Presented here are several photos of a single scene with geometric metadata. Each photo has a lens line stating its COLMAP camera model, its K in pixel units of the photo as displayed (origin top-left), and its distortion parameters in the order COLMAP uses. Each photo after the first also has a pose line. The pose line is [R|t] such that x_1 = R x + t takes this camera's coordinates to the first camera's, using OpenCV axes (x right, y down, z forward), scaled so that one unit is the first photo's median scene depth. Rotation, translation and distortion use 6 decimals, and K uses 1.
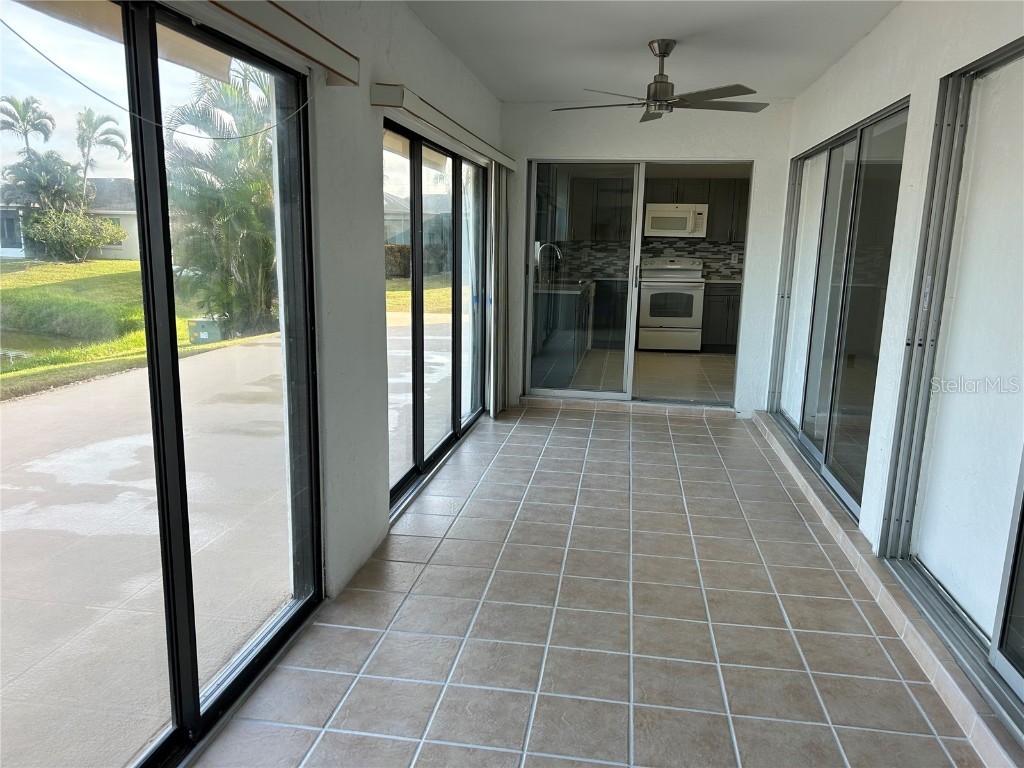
lens RADIAL K [[766.8, 0, 511.6], [0, 766.8, 387.1], [0, 0, 1]] dist [0.010982, -0.001298]
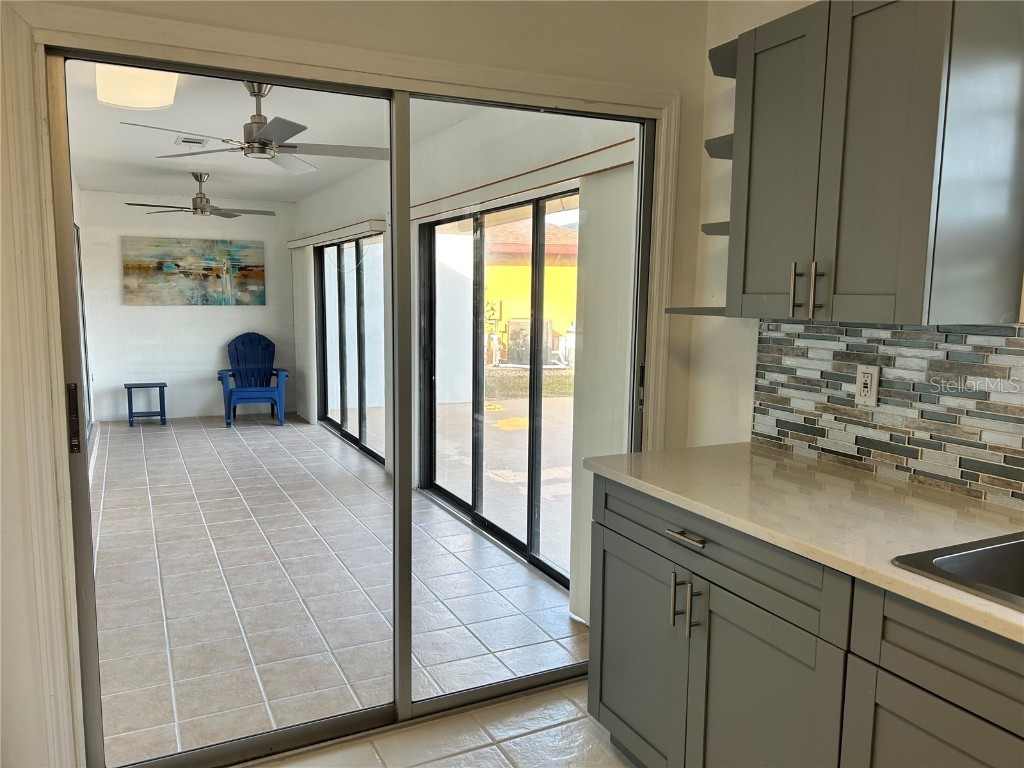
lens RADIAL K [[766.8, 0, 508.8], [0, 766.8, 379.1], [0, 0, 1]] dist [0.010982, -0.001298]
pose [[-0.816040, 0.047371, -0.576051, 0.222387], [-0.134376, 0.953779, 0.268793, -0.182809], [0.562158, 0.296753, -0.771956, 0.892631]]
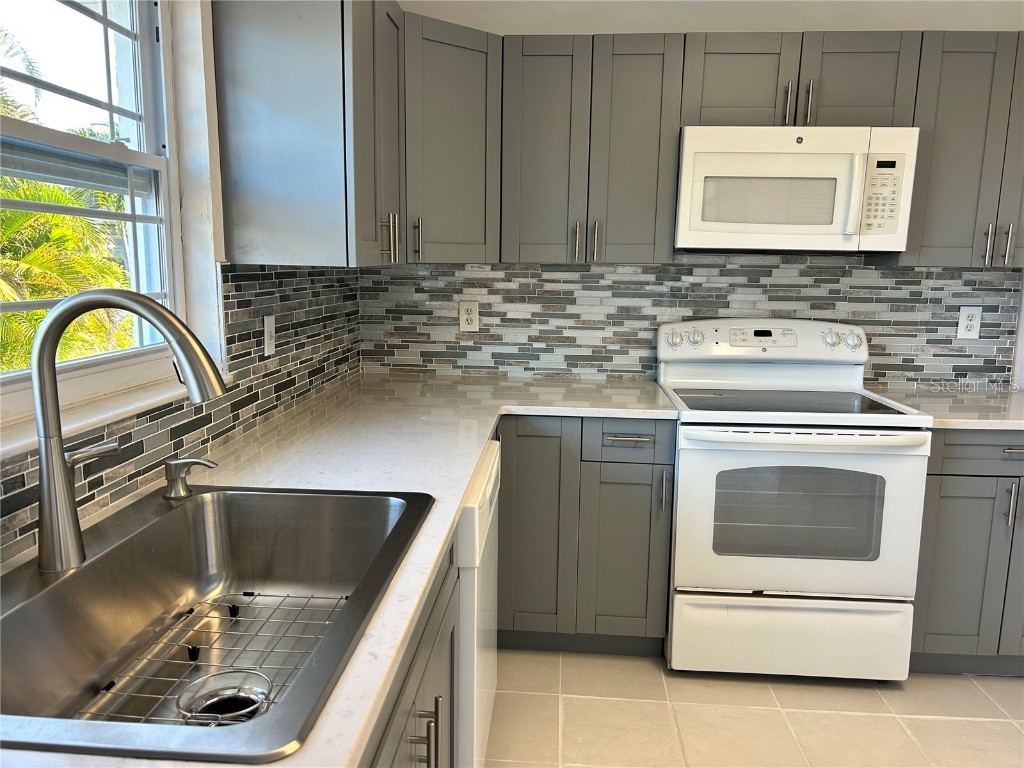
lens RADIAL K [[766.8, 0, 511.3], [0, 766.8, 389.9], [0, 0, 1]] dist [0.010982, -0.001298]
pose [[0.995726, -0.016465, 0.090878, 0.089114], [0.019073, 0.999429, -0.027900, -0.140912], [-0.090367, 0.029514, 0.995471, 0.742532]]
